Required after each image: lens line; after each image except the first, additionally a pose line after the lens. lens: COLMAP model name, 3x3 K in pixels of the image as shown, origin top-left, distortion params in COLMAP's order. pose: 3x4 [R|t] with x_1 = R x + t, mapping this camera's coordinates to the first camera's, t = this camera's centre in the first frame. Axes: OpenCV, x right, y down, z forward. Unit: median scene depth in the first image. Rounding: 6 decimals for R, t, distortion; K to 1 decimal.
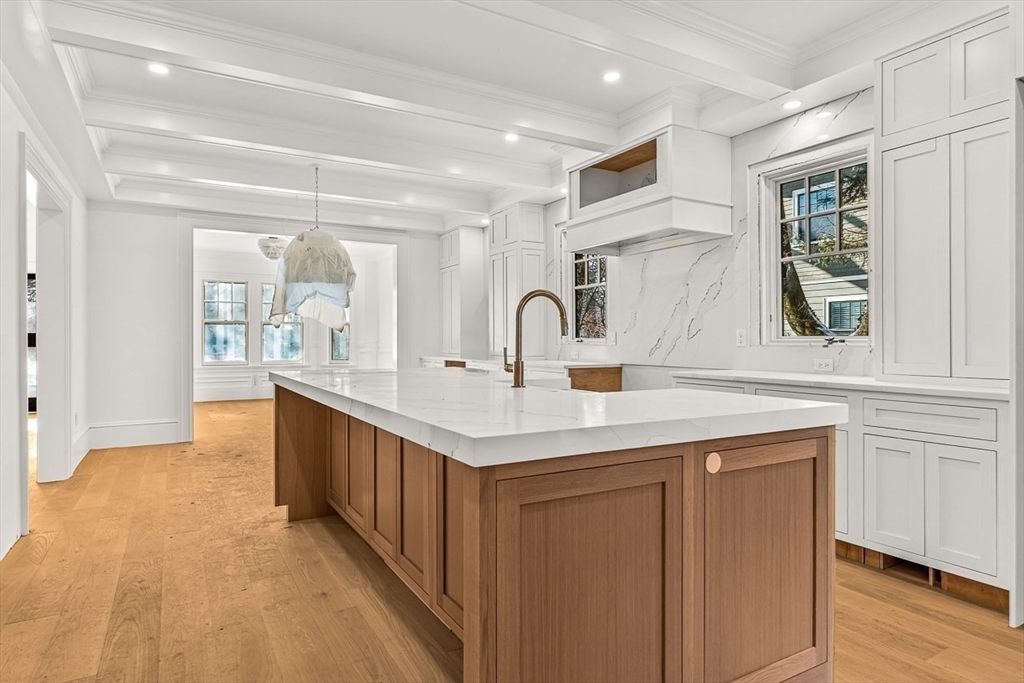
lens RADIAL K [[592.6, 0, 510.5], [0, 592.6, 339.3], [0, 0, 1]] dist [0.003357, 0.000746]
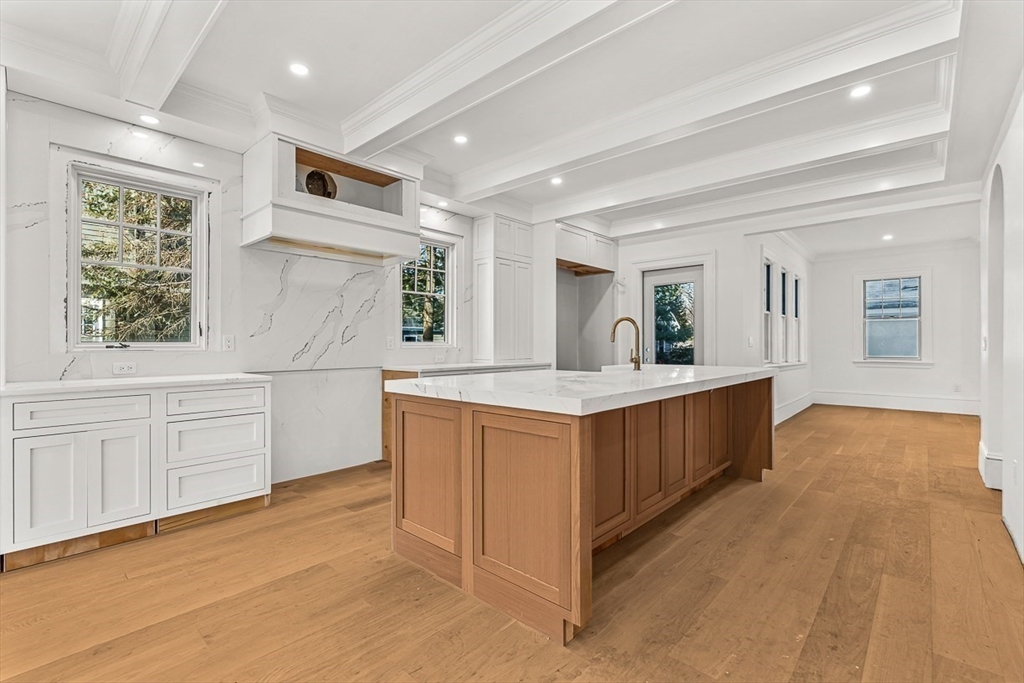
lens RADIAL K [[452.9, 0, 509.5], [0, 452.9, 342.3], [0, 0, 1]] dist [-0.001203, -0.000124]
pose [[-0.303207, 0.000358, 0.952925, -1.140306], [-0.002297, 0.999997, -0.001107, -0.004056], [-0.952922, -0.002525, -0.303205, 1.706391]]
